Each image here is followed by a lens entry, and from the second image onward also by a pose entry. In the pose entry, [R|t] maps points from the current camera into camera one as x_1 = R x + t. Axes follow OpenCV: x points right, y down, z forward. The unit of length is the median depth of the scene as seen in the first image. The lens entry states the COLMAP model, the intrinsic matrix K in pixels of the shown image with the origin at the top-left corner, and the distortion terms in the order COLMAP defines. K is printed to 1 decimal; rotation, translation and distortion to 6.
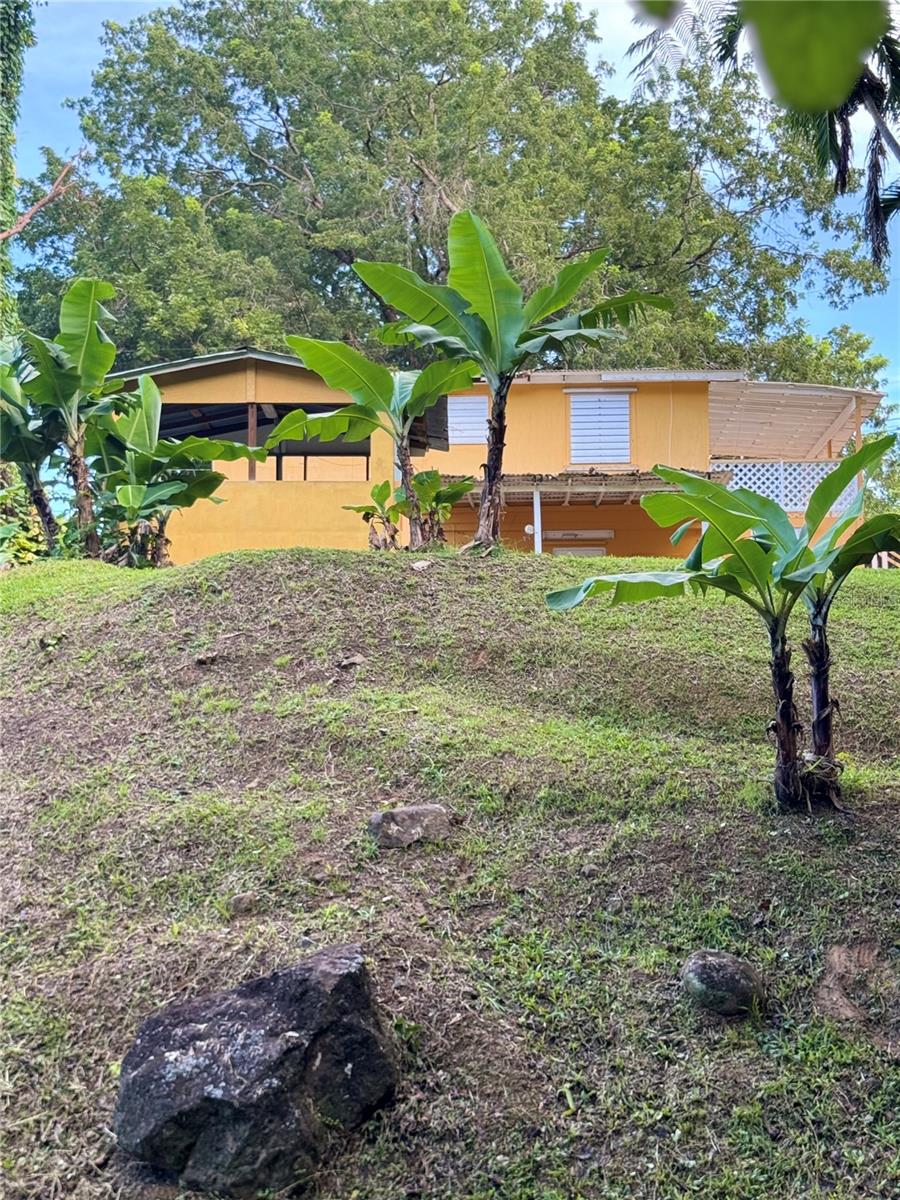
lens RADIAL K [[1980.7, 0, 450.8], [0, 1980.7, 598.9], [0, 0, 1]] dist [0.149326, 0.000000]
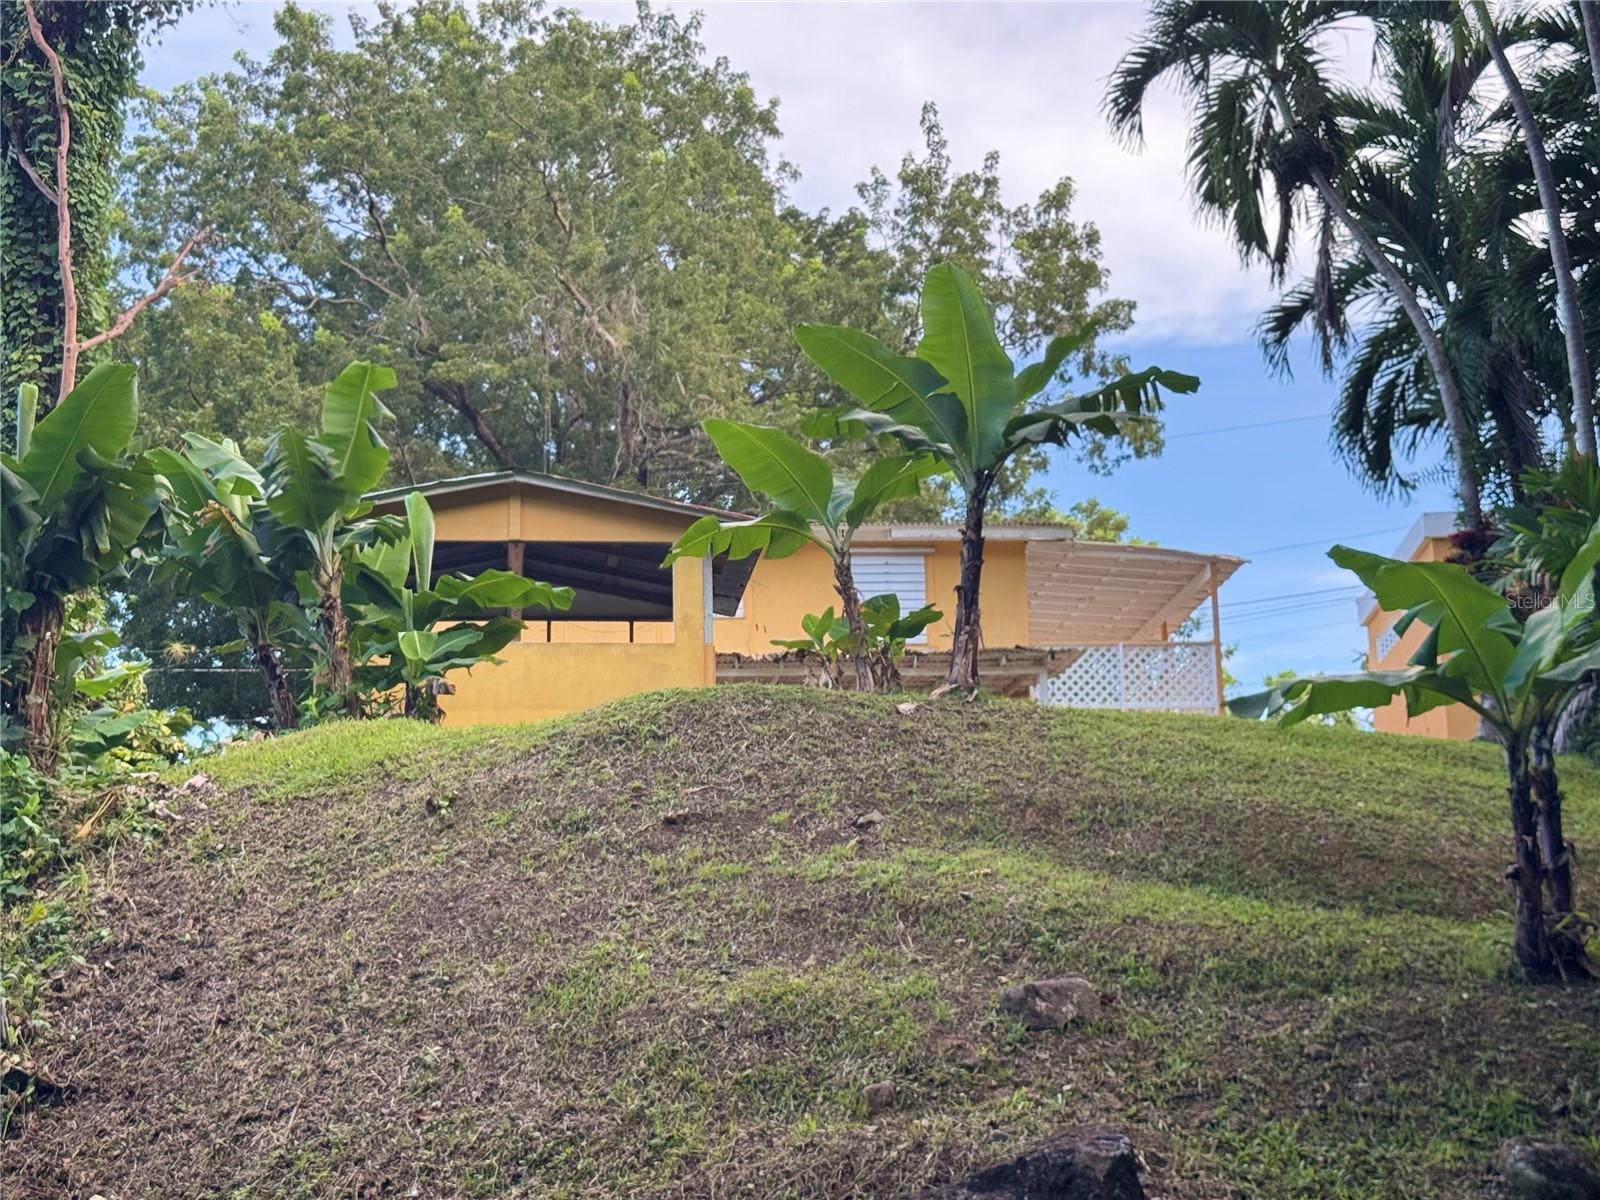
lens RADIAL K [[2640.9, 0, 796.6], [0, 2640.9, 602.5], [0, 0, 1]] dist [0.149326, 0.000000]
pose [[0.992450, 0.008671, 0.122341, -0.191769], [0.004384, 0.994353, -0.106036, 0.053200], [-0.122569, 0.105772, 0.986807, -0.014119]]
